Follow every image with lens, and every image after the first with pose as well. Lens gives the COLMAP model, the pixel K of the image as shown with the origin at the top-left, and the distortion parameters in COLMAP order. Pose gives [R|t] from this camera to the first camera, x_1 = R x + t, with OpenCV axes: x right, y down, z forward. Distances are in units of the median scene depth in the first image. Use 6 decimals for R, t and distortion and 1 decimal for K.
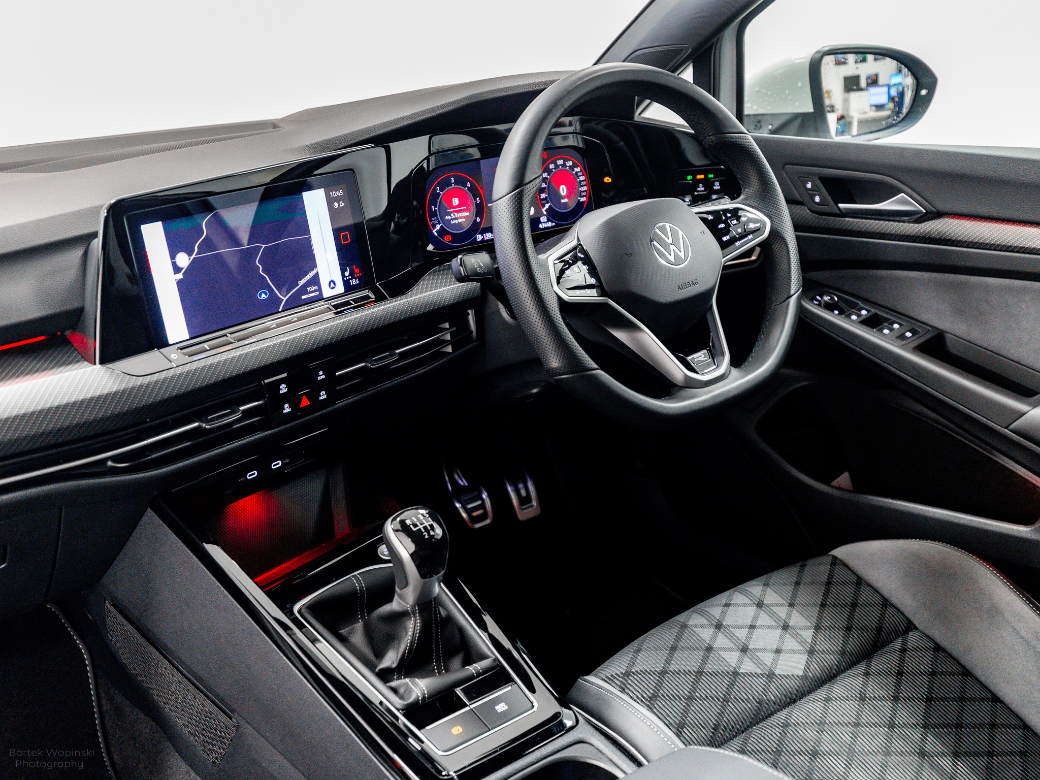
lens RADIAL K [[1114.6, 0, 519.3], [0, 1114.6, 380.9], [0, 0, 1]] dist [0.023840, 0.000000]
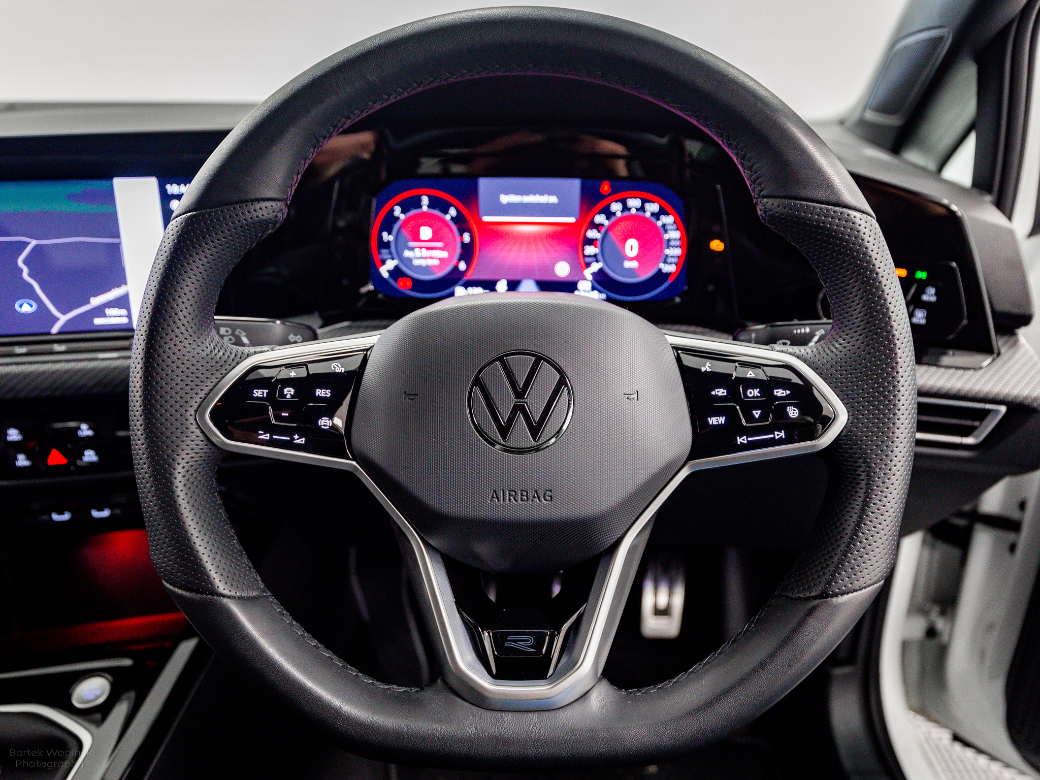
lens RADIAL K [[797.4, 0, 526.3], [0, 797.4, 405.7], [0, 0, 1]] dist [-0.009206, -0.005661]
pose [[0.779160, 0.296423, -0.552308, 0.288164], [-0.249809, 0.954965, 0.160115, -0.152786], [0.574896, 0.013216, 0.818120, 0.637963]]
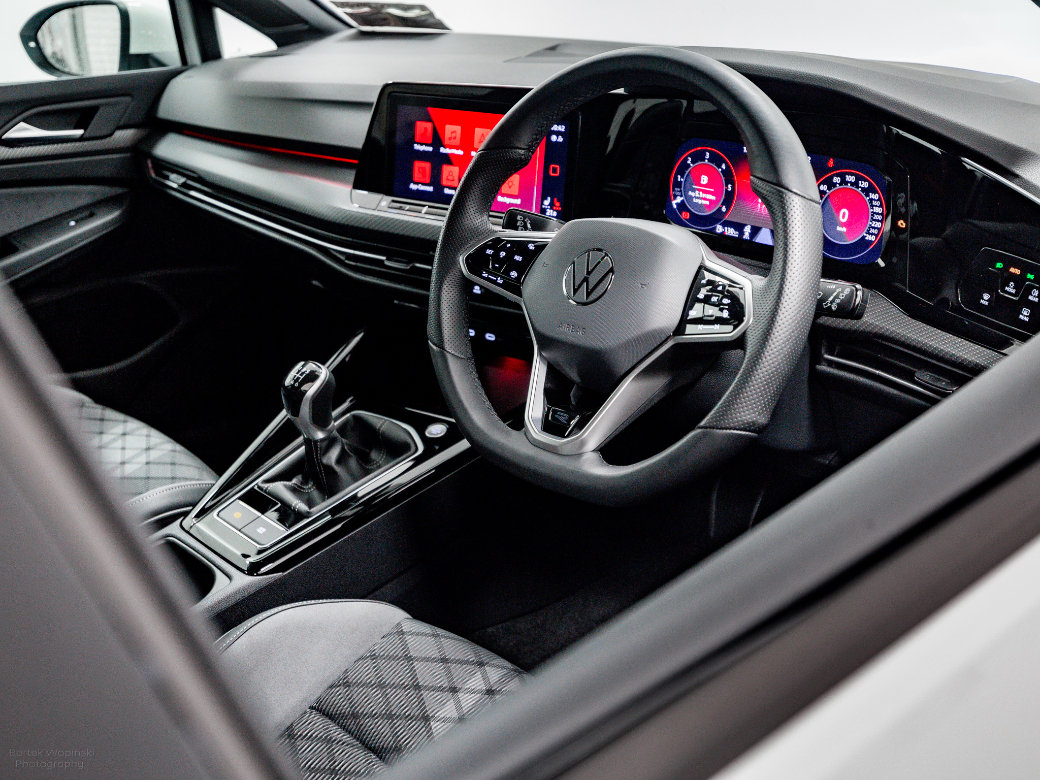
lens RADIAL K [[1114.6, 0, 519.2], [0, 1114.6, 397.9], [0, 0, 1]] dist [0.023840, 0.000000]
pose [[0.123446, 0.441078, -0.888938, 0.793367], [-0.319448, 0.865770, 0.385221, -0.305465], [0.939529, 0.236416, 0.247777, 0.678182]]
